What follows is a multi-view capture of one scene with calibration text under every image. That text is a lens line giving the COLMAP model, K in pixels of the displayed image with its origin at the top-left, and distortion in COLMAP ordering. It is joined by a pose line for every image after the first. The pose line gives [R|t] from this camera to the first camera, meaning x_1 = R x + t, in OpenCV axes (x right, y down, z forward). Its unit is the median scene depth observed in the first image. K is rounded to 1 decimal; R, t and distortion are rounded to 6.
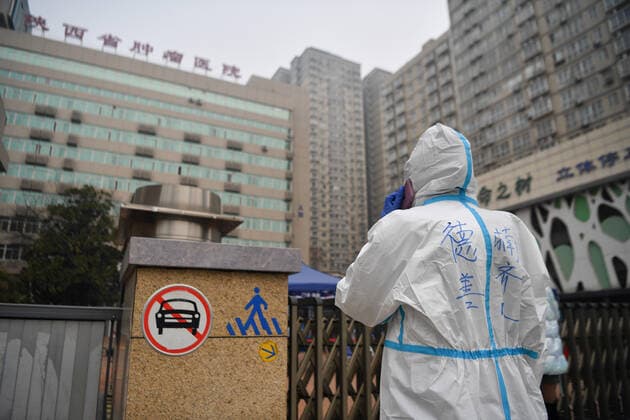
lens RADIAL K [[449.3, 0, 315.0], [0, 449.3, 210.0], [0, 0, 1]] dist [-0.061198, 0.003848]
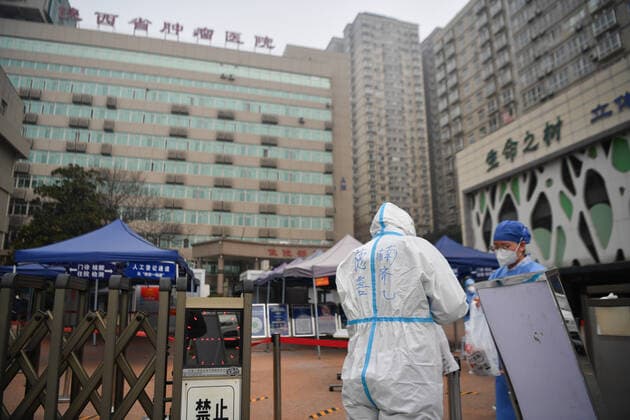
lens RADIAL K [[449.3, 0, 315.0], [0, 449.3, 210.0], [0, 0, 1]] dist [-0.061198, 0.003848]
pose [[0.981515, -0.041091, -0.186923, 0.093086], [0.050302, 0.997729, 0.044804, 0.013386], [0.184657, -0.053378, 0.981352, 0.061661]]
